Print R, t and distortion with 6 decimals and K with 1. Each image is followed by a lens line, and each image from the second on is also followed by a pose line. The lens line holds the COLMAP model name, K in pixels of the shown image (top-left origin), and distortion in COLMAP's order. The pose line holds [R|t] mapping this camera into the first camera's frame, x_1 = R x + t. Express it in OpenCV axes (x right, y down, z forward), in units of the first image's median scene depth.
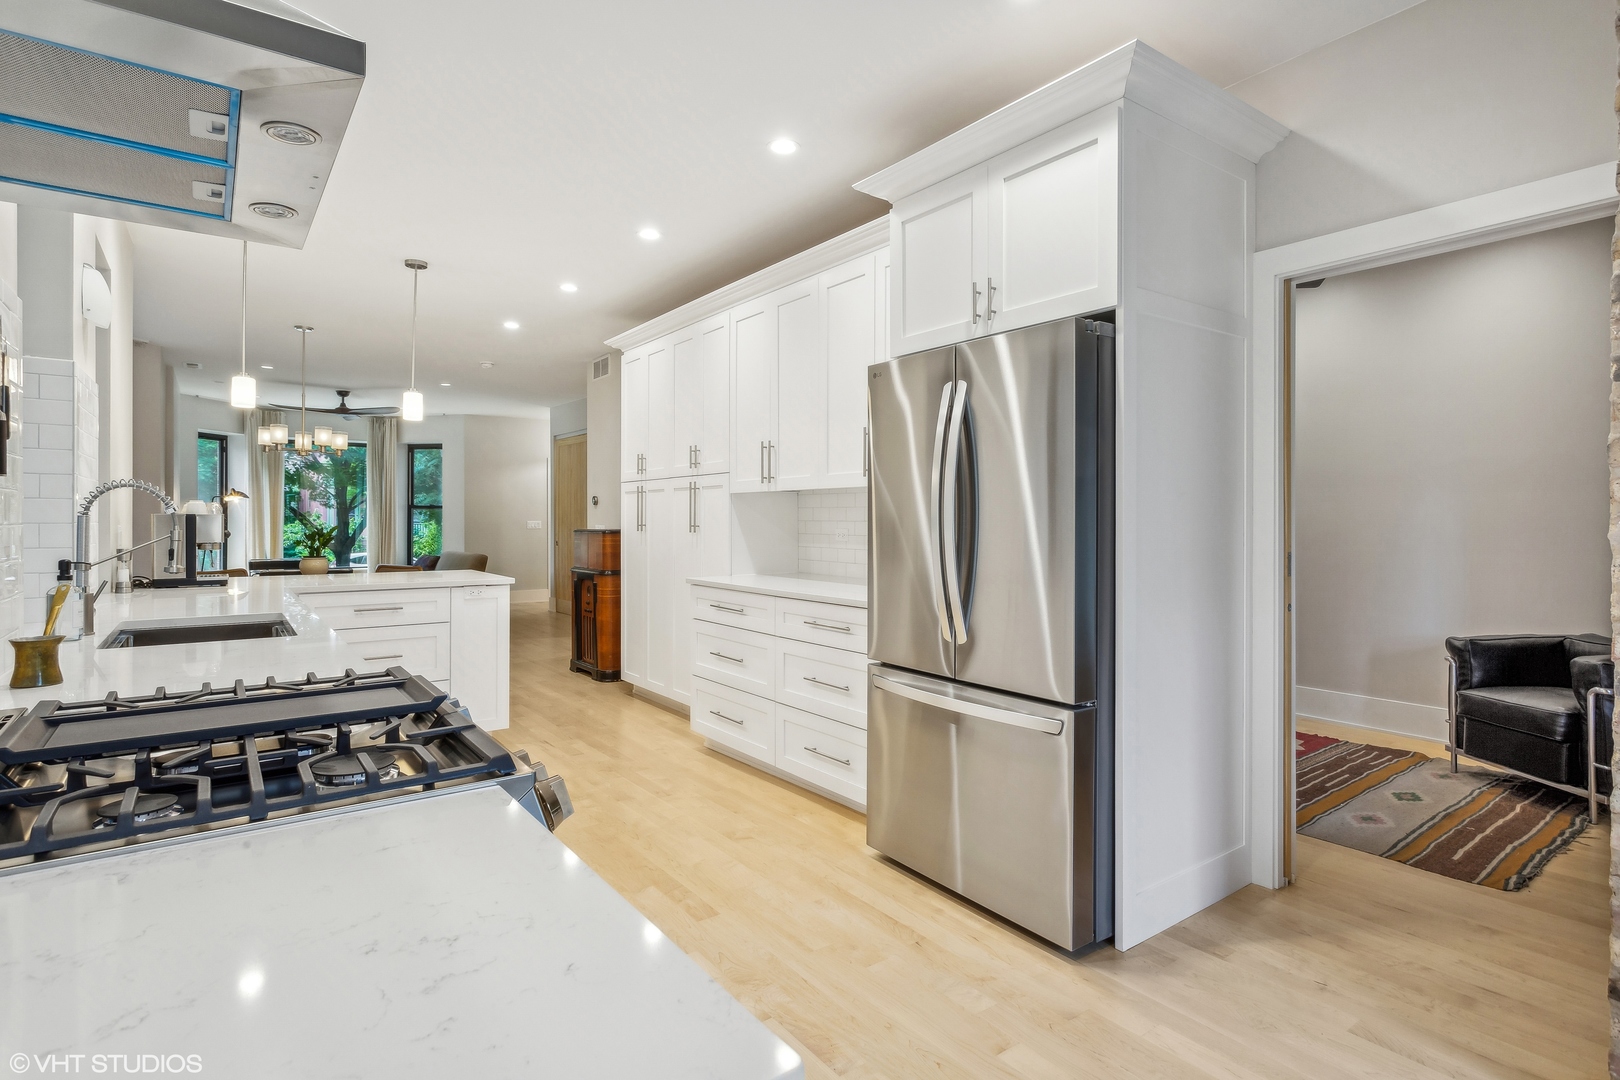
lens RADIAL K [[823.4, 0, 810.3], [0, 823.4, 520.8], [0, 0, 1]] dist [-0.002820, 0.000424]
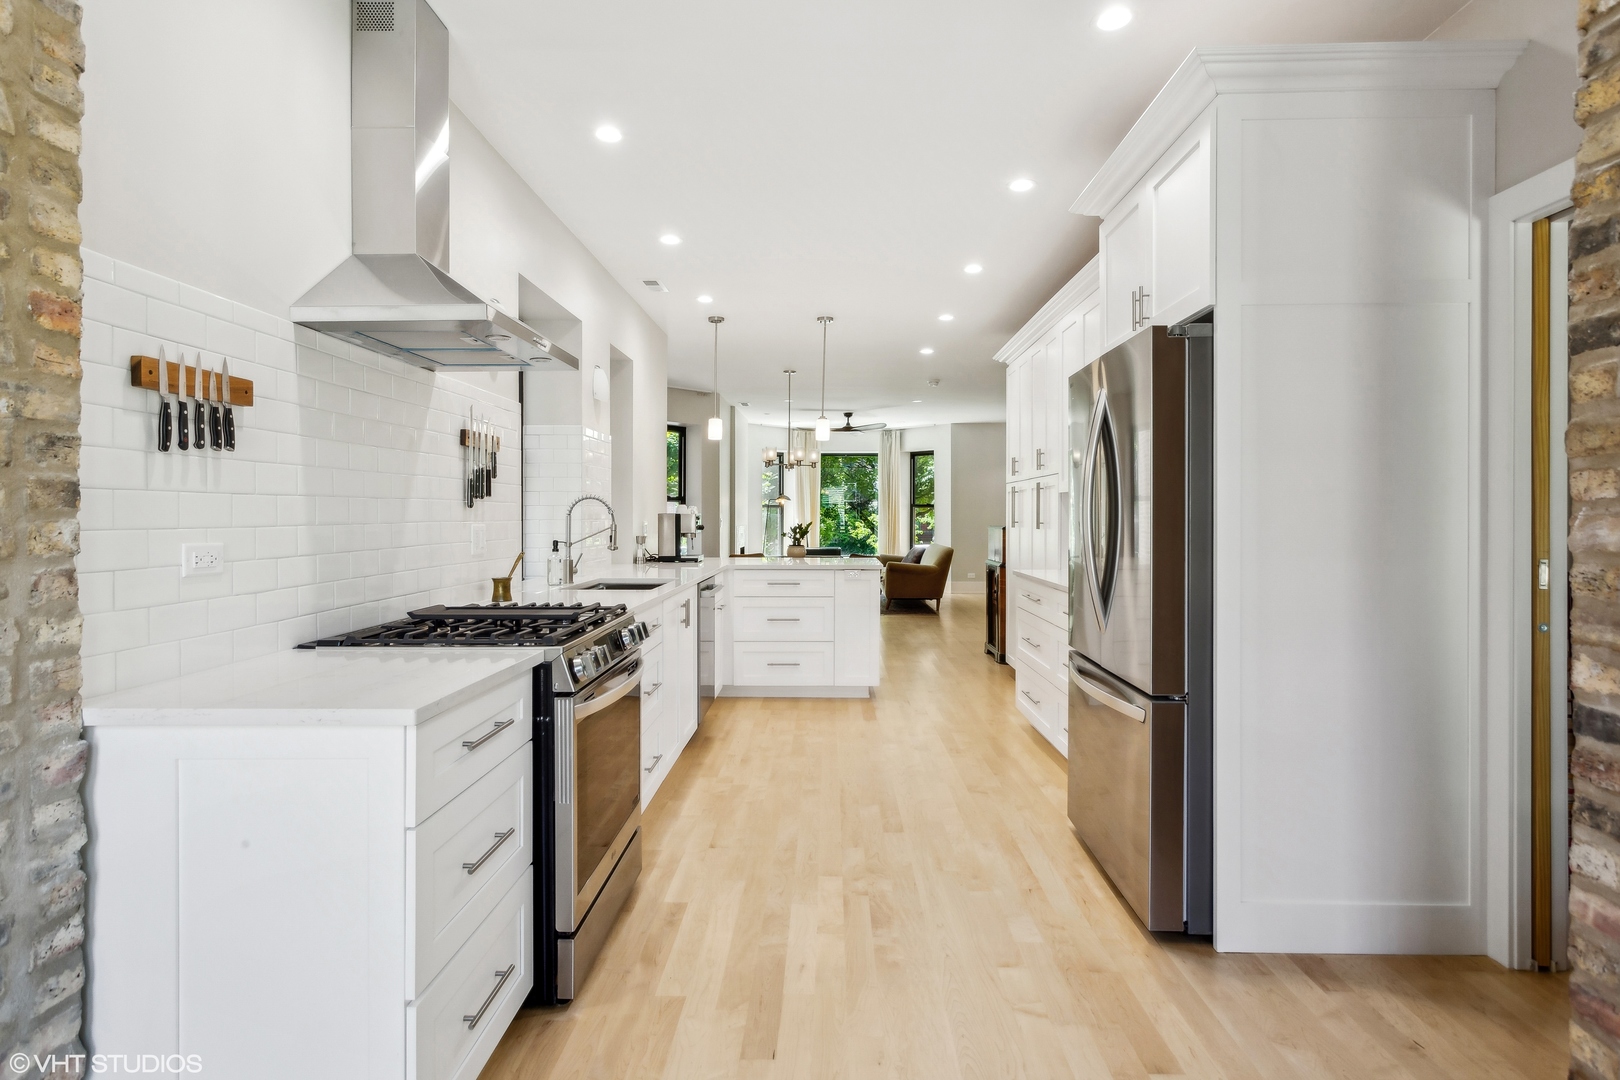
lens RADIAL K [[828.3, 0, 810.4], [0, 828.3, 517.6], [0, 0, 1]] dist [-0.001721, 0.003317]
pose [[0.793507, 0.000248, -0.608561, 0.417178], [-0.000036, 1.000000, 0.000360, -0.001920], [0.608561, -0.000263, 0.793507, -0.067408]]
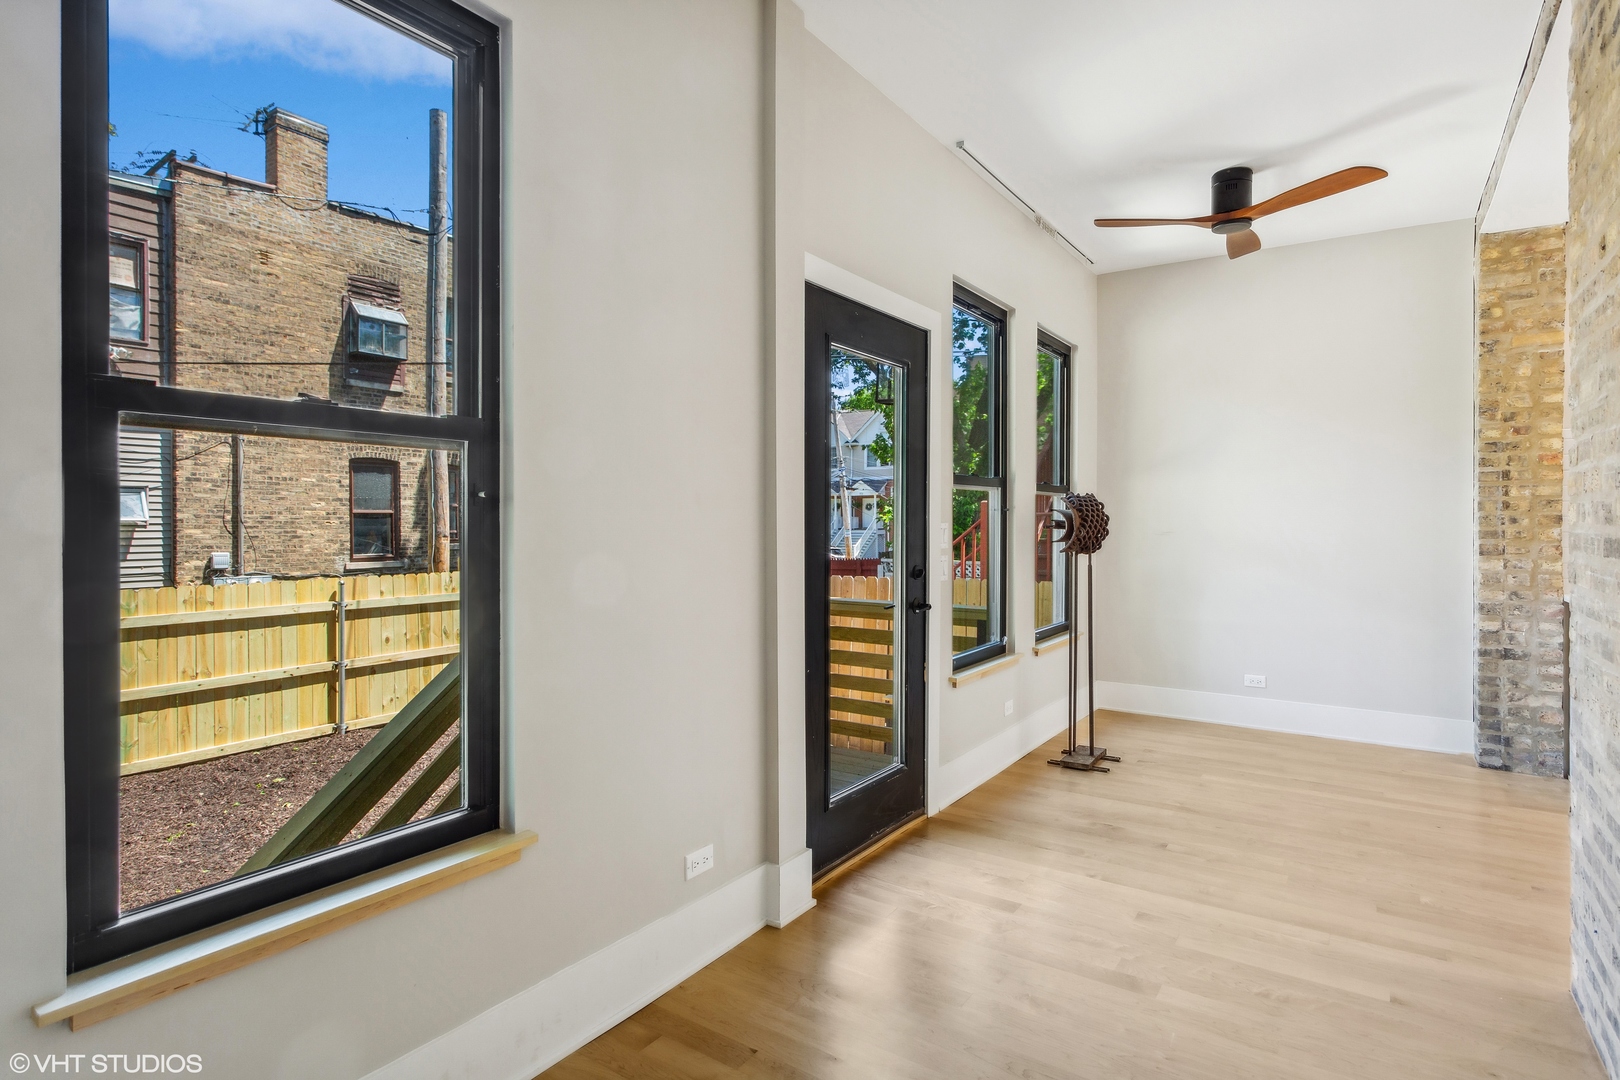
lens RADIAL K [[829.7, 0, 806.7], [0, 829.7, 529.5], [0, 0, 1]] dist [0.000837, 0.000411]
pose [[-0.942367, 0.002899, -0.334569, 1.308650], [-0.000615, 0.999946, 0.010396, -0.010774], [0.334581, 0.010003, -0.942314, 0.813714]]
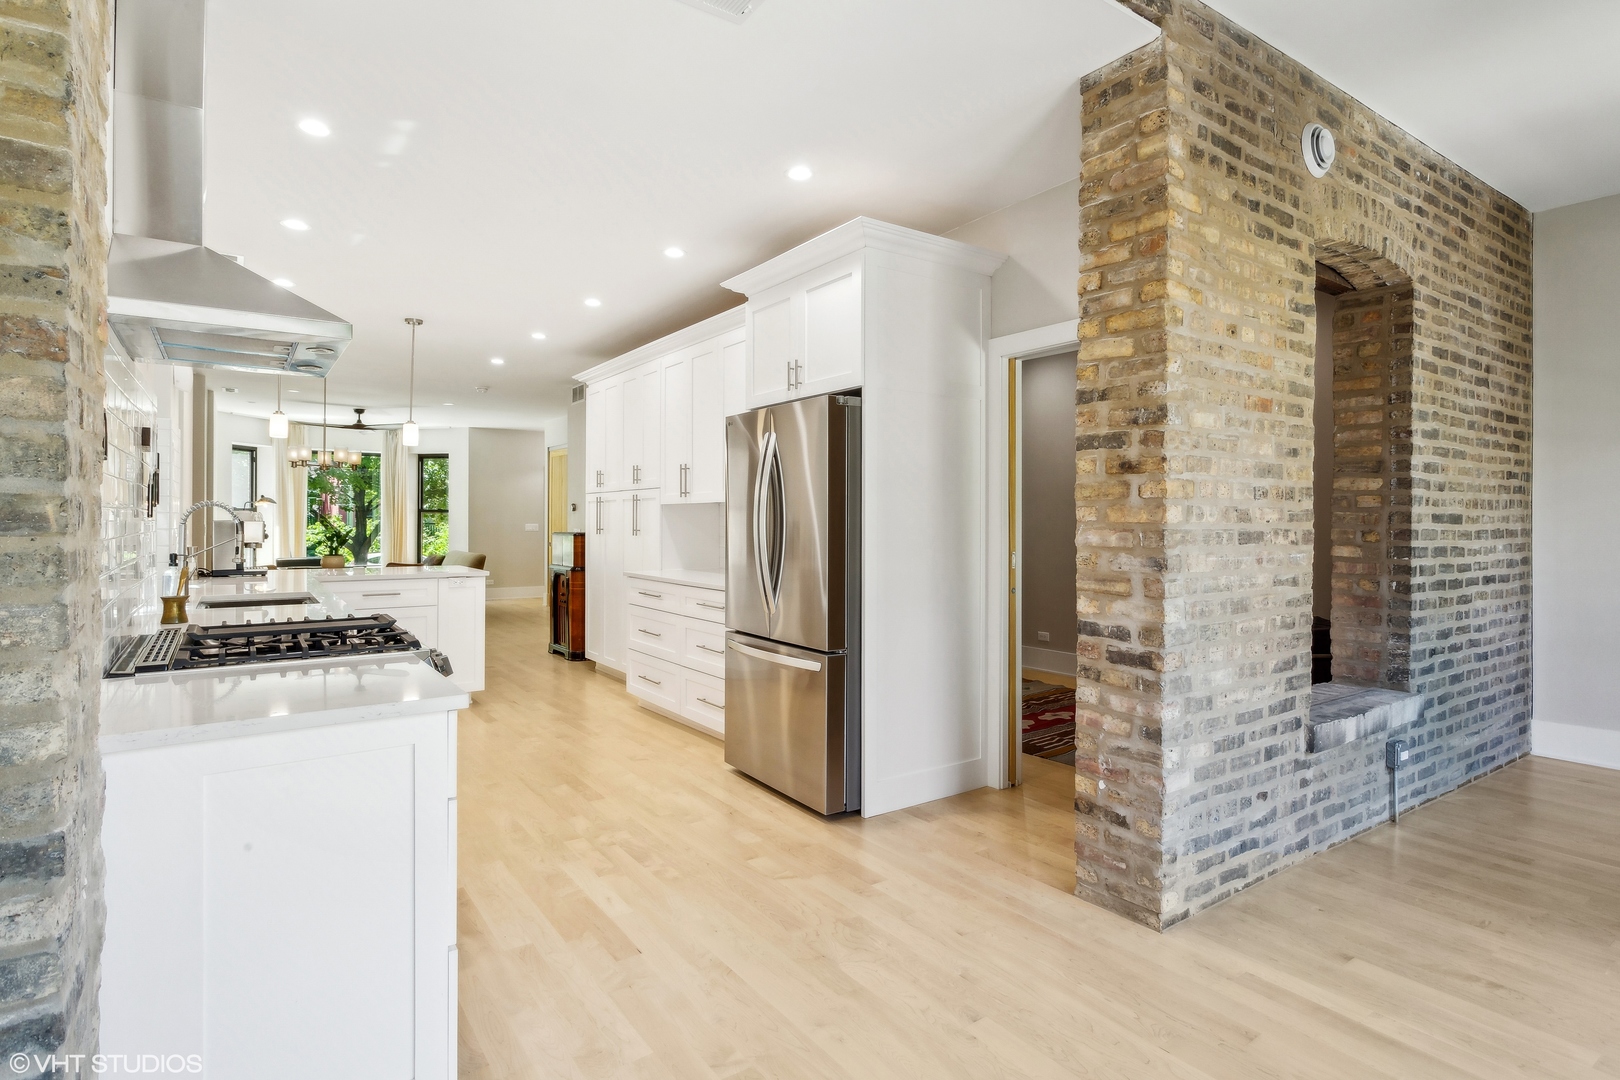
lens RADIAL K [[828.3, 0, 810.4], [0, 828.3, 517.6], [0, 0, 1]] dist [-0.001721, 0.003317]
pose [[0.999773, 0.000881, -0.021276, 0.217856], [-0.000995, 0.999985, -0.005350, -0.009051], [0.021271, 0.005370, 0.999759, -0.354440]]
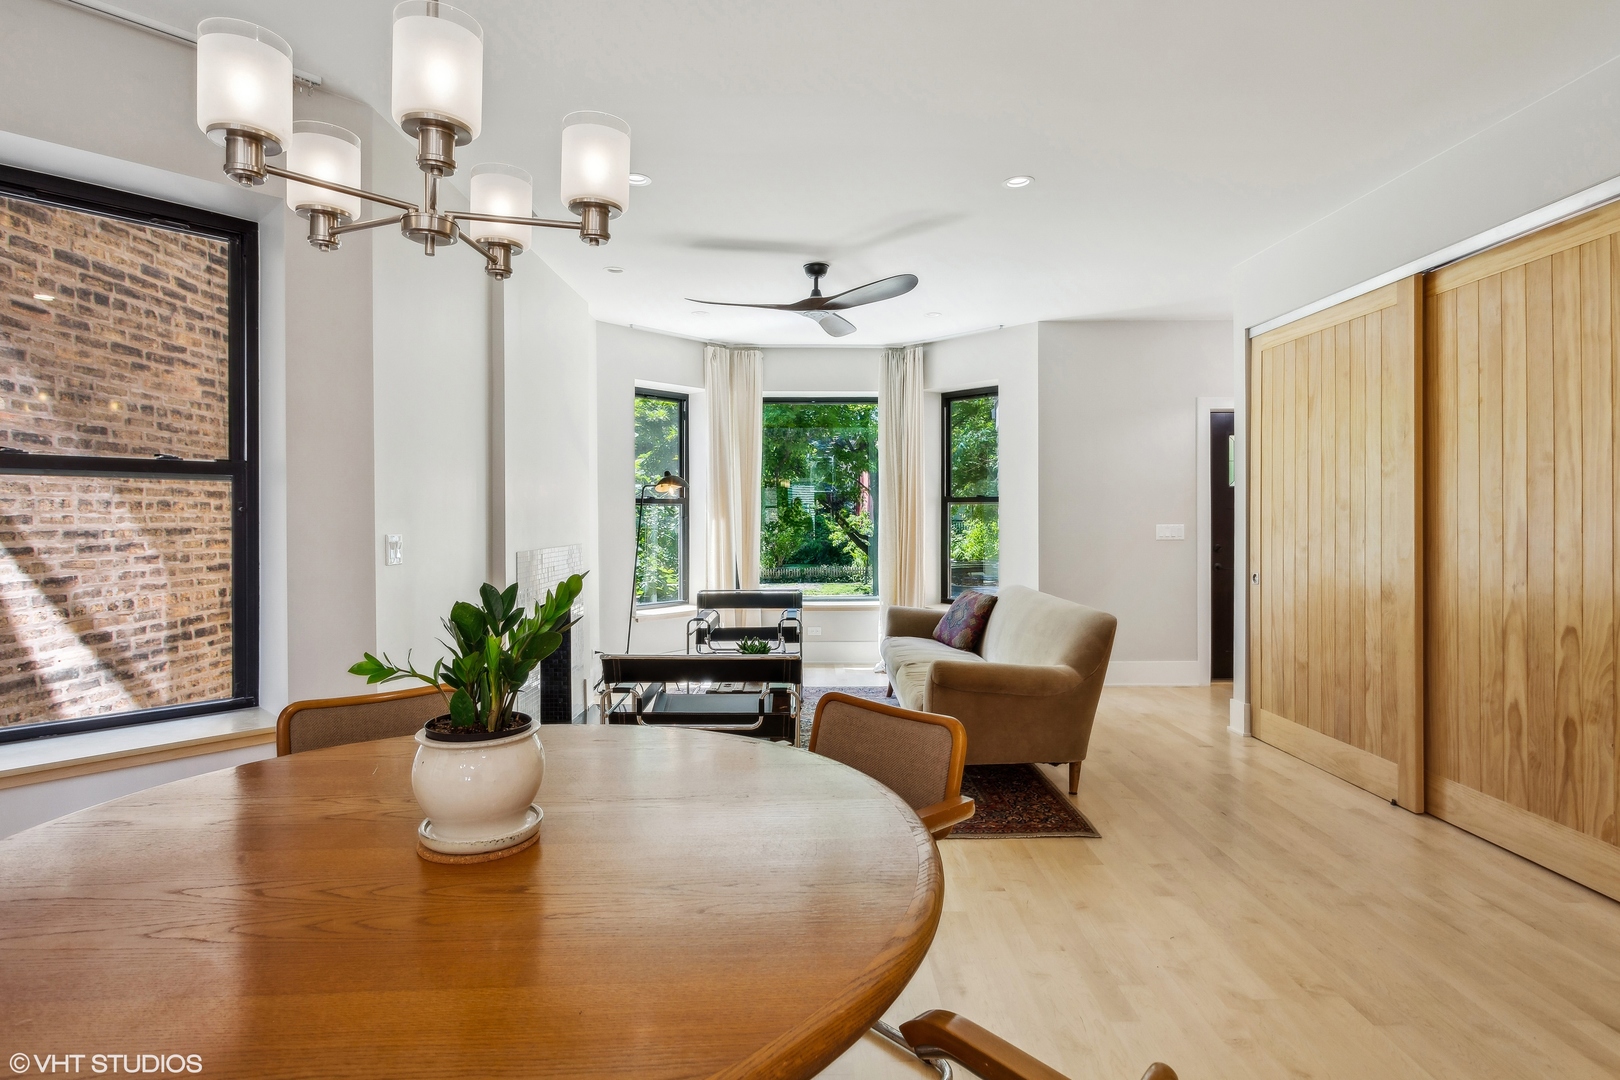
lens RADIAL K [[852.1, 0, 805.3], [0, 852.1, 508.8], [0, 0, 1]] dist [0.005976, 0.002947]
pose [[0.809933, -0.011759, -0.586404, -0.789245], [0.005159, 0.999903, -0.012924, -0.012466], [0.586499, 0.007442, 0.809916, 1.673885]]
